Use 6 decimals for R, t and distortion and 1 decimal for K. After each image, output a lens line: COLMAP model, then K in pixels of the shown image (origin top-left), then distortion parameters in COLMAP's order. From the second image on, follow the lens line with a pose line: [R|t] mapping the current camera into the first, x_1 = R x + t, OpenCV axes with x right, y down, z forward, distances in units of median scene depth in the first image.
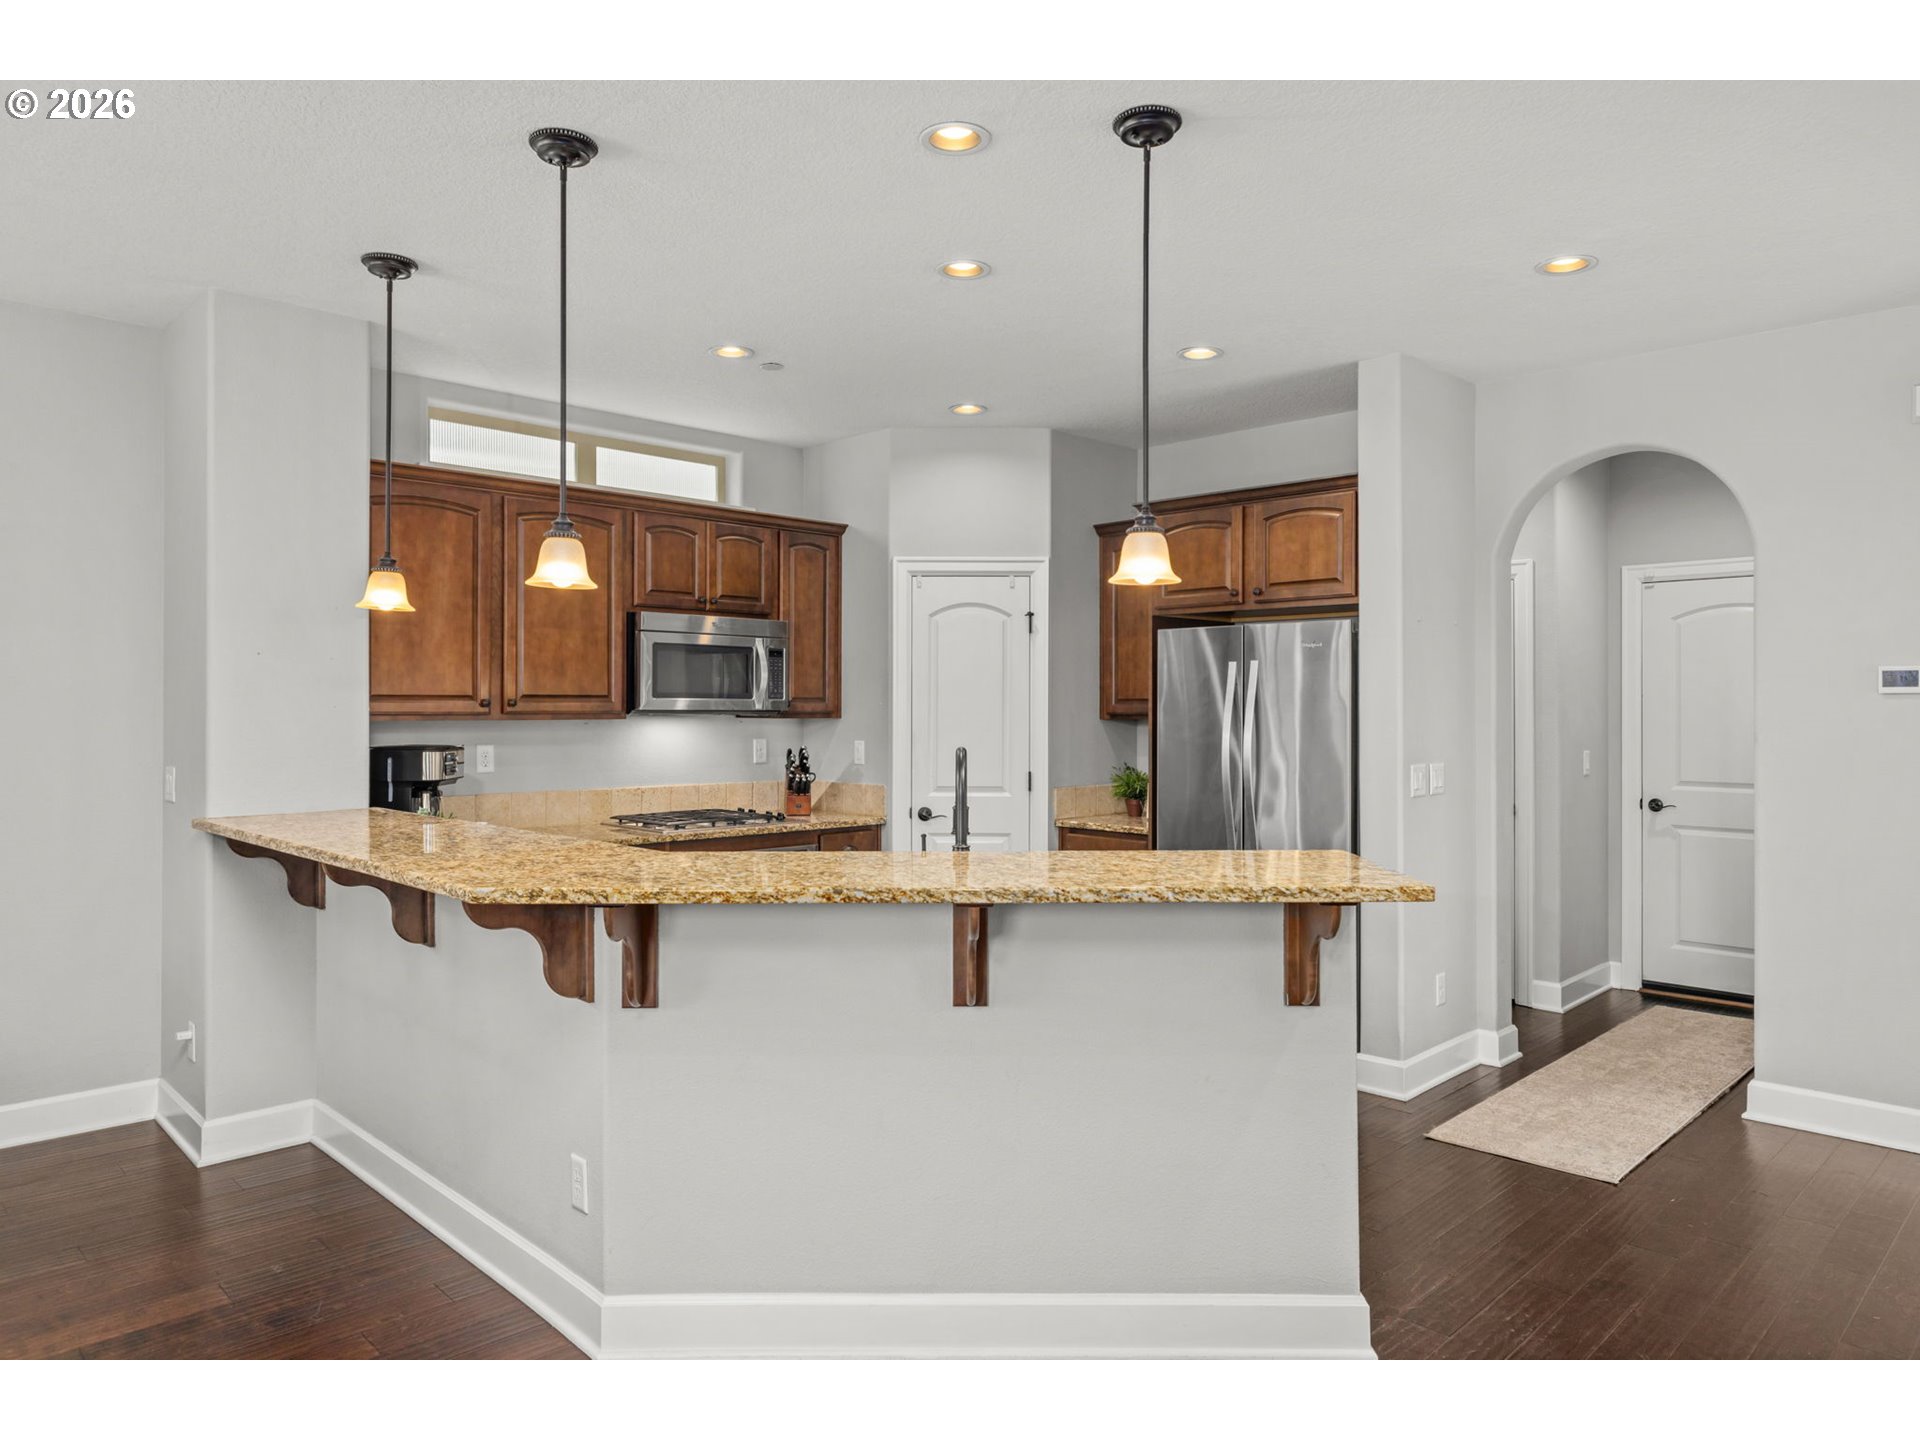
lens RADIAL K [[1195.5, 0, 1019.6], [0, 1195.5, 692.7], [0, 0, 1]] dist [-0.048124, 0.001538]
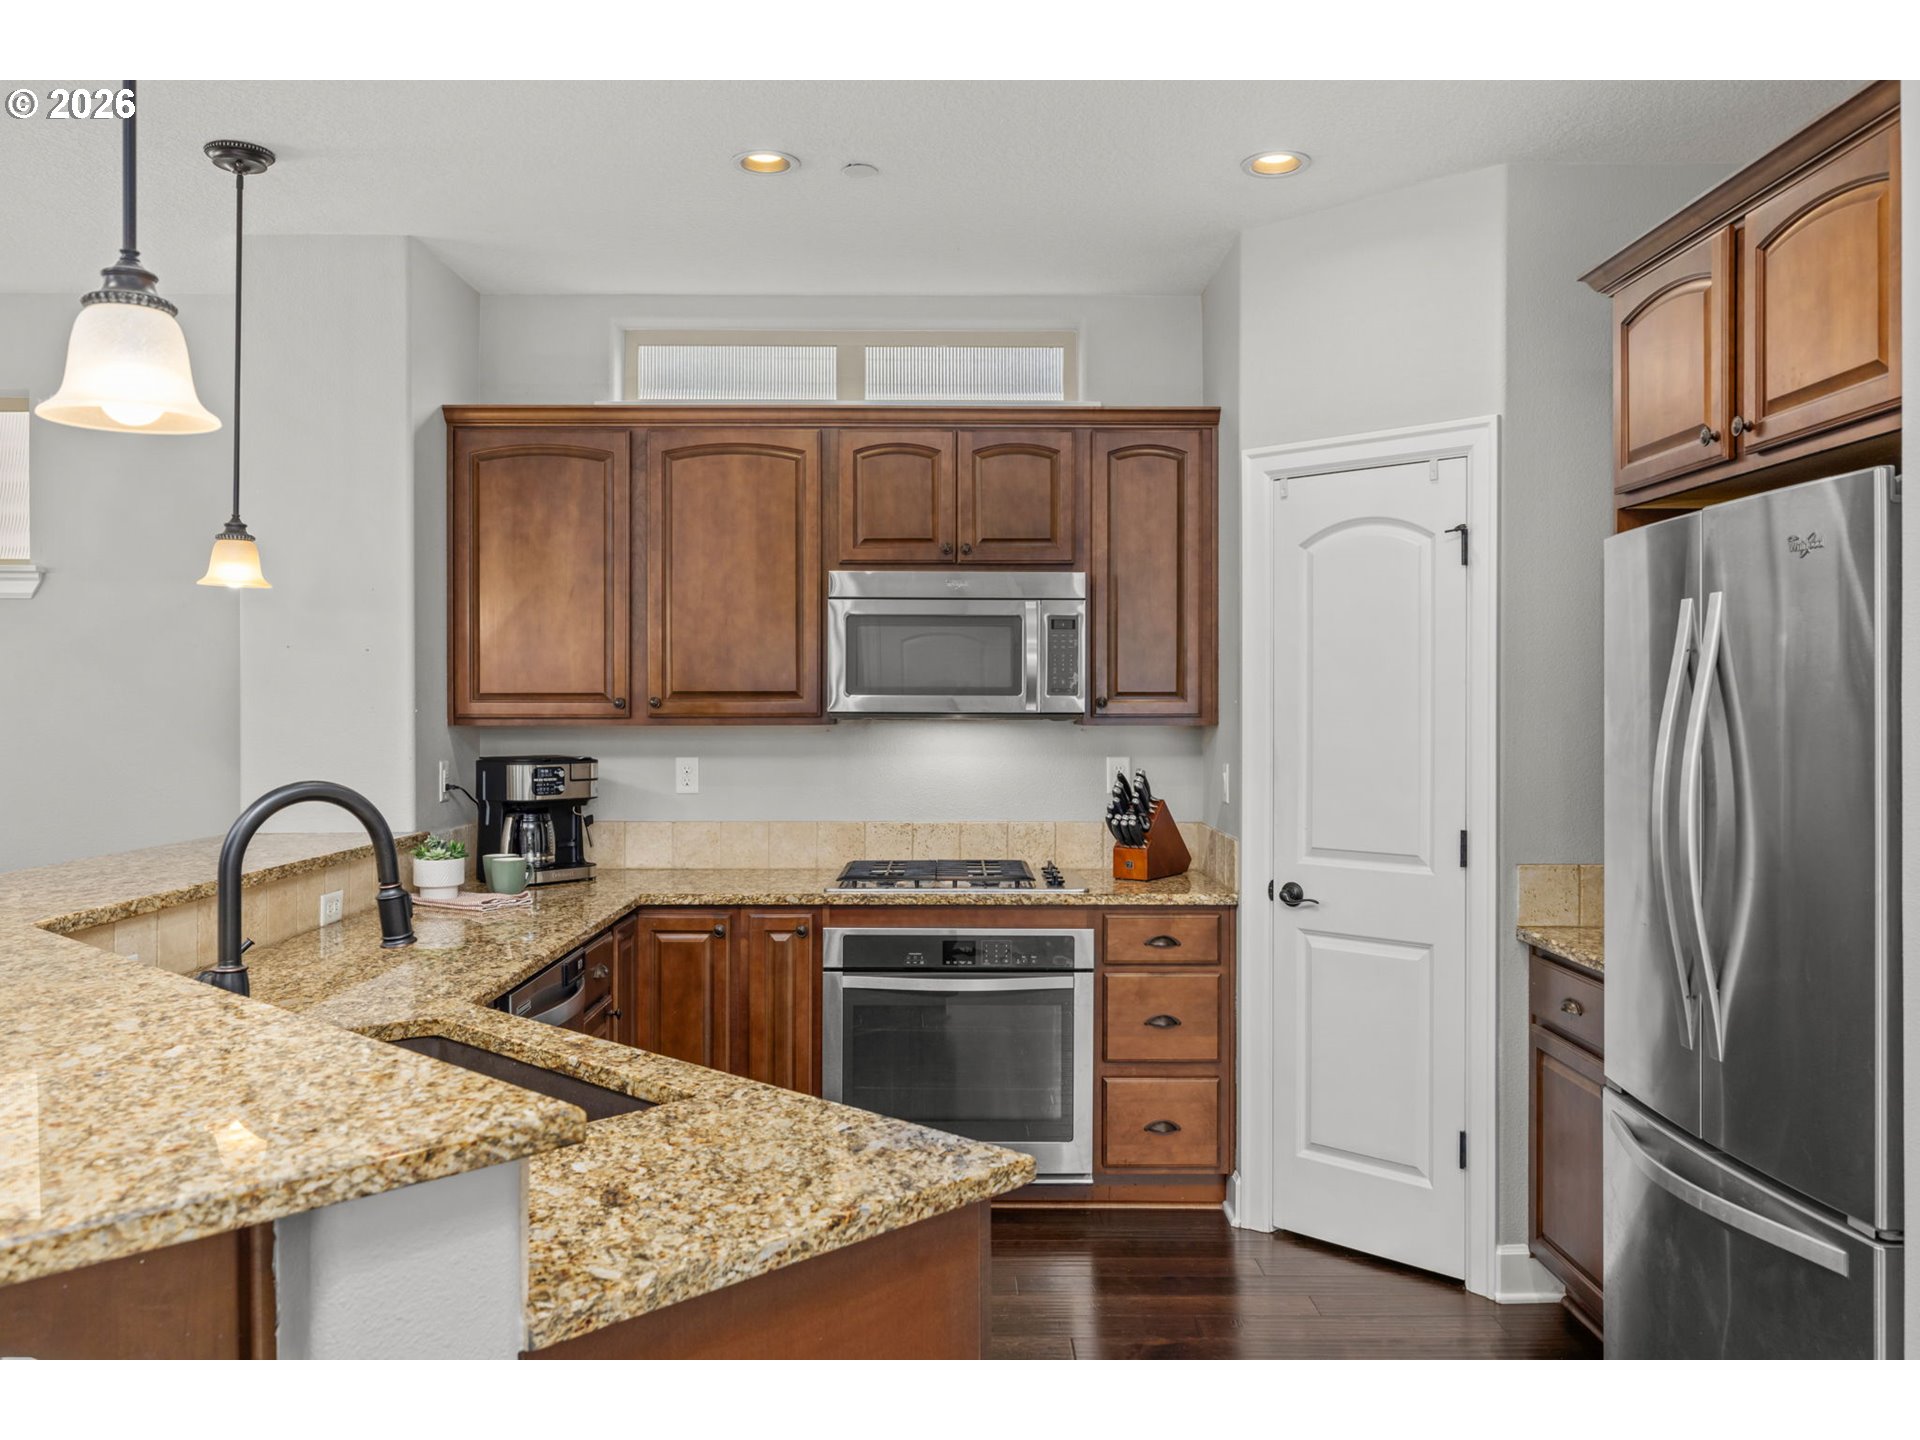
lens RADIAL K [[1584.8, 0, 953.4], [0, 1584.8, 718.3], [0, 0, 1]] dist [0.015738, 0.002002]
pose [[0.688516, 0.003565, -0.725213, 0.449758], [0.008810, 0.999873, 0.013280, 0.006979], [0.725168, -0.015532, 0.688397, 0.448898]]
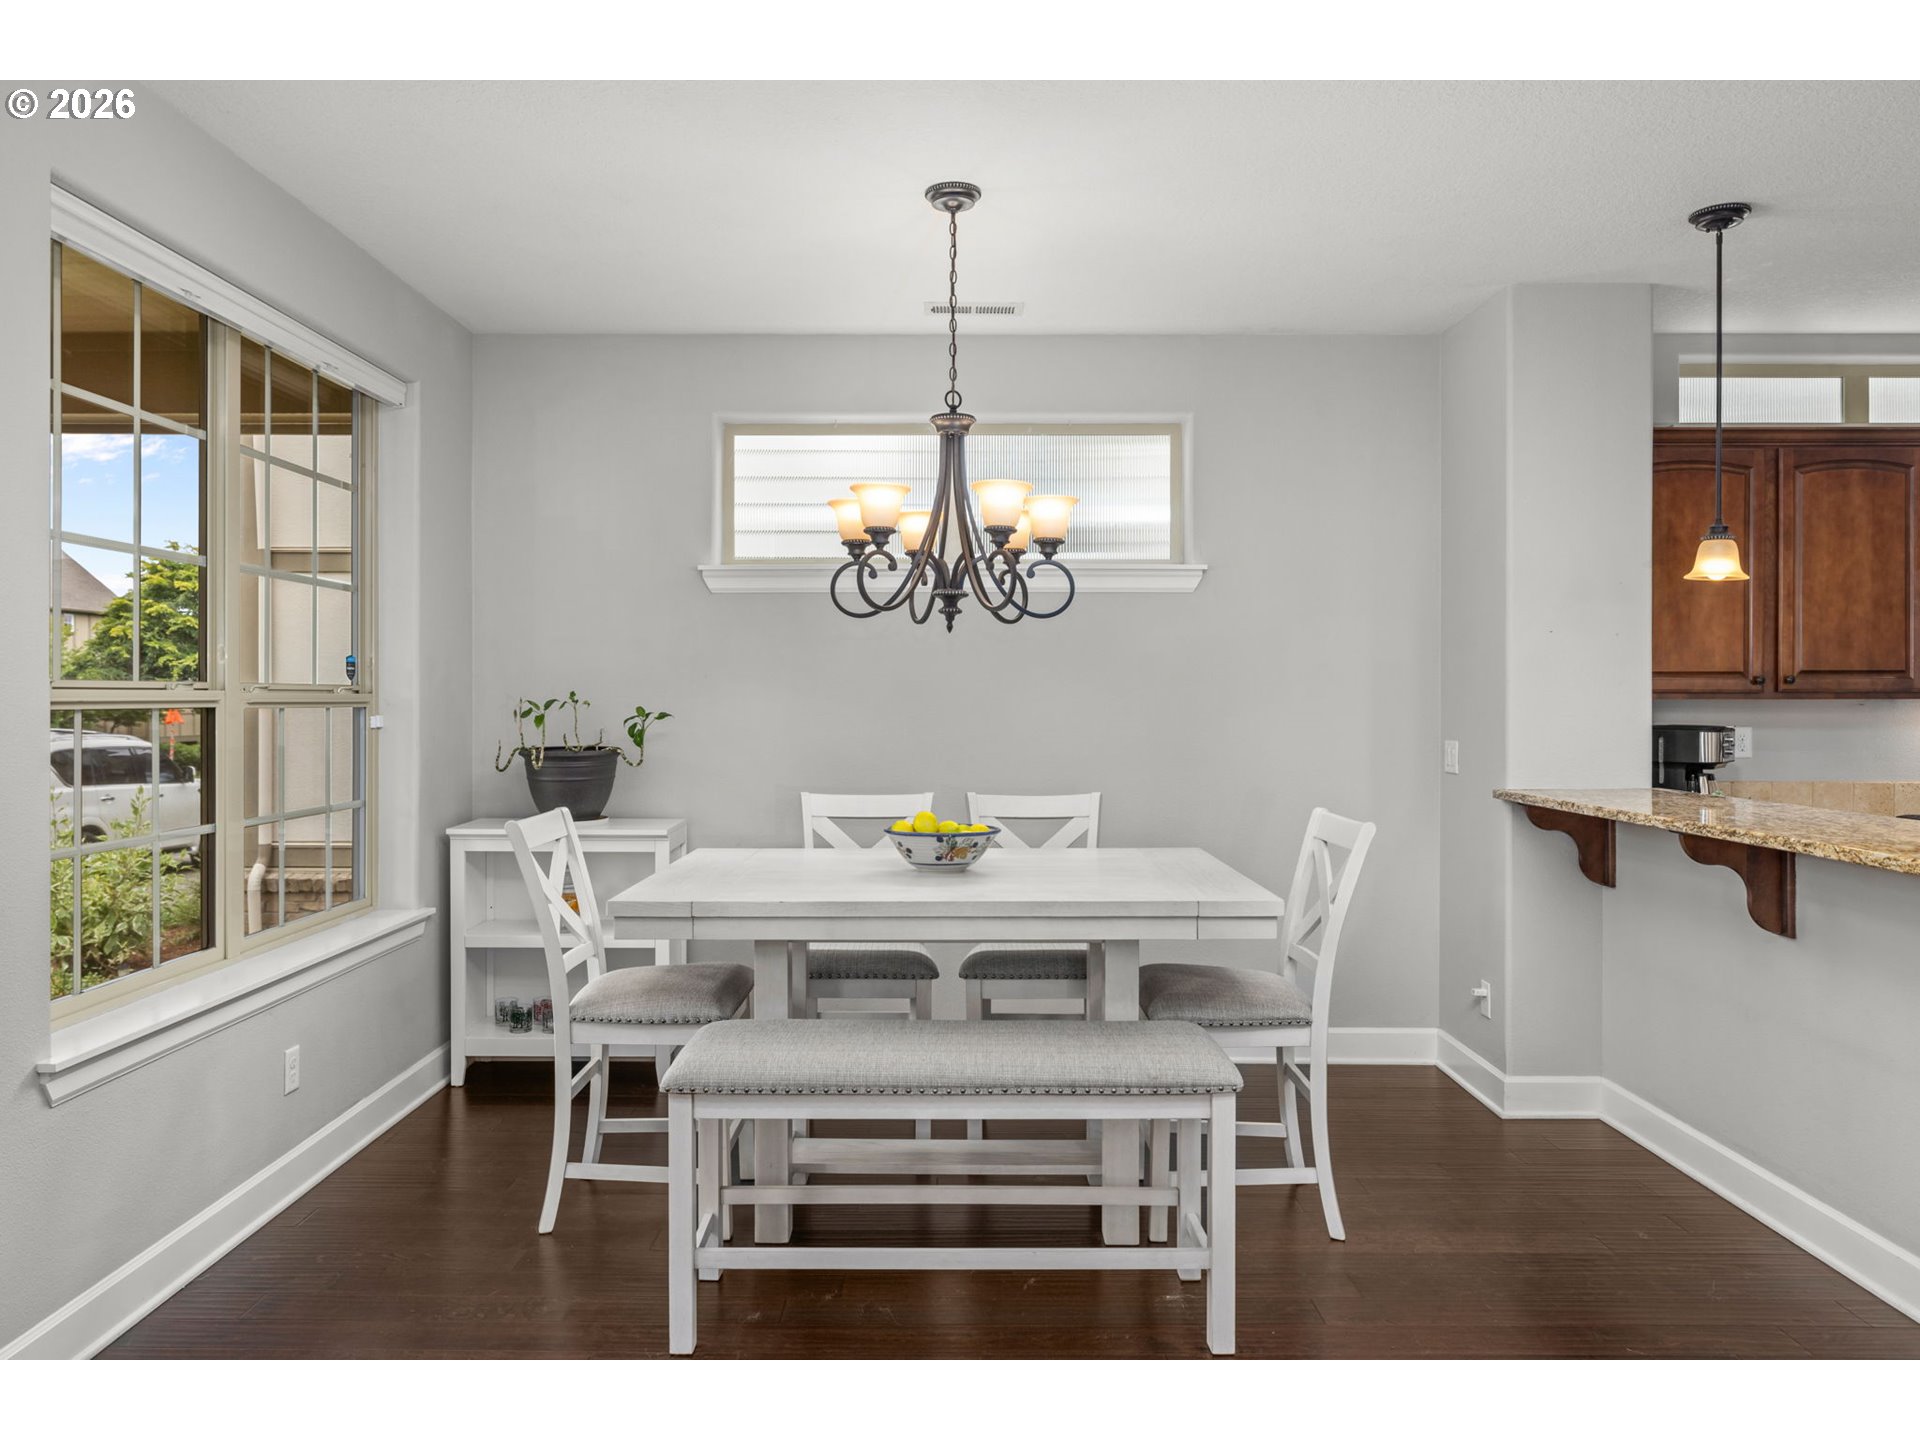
lens RADIAL K [[1322.0, 0, 960.0], [0, 1322.0, 700.1], [0, 0, 1]] dist [0.008406, -0.004558]
pose [[0.678648, 0.008772, -0.734412, -0.122003], [0.005803, 0.999833, 0.017304, 0.002869], [0.734441, -0.016006, 0.678484, -0.137457]]
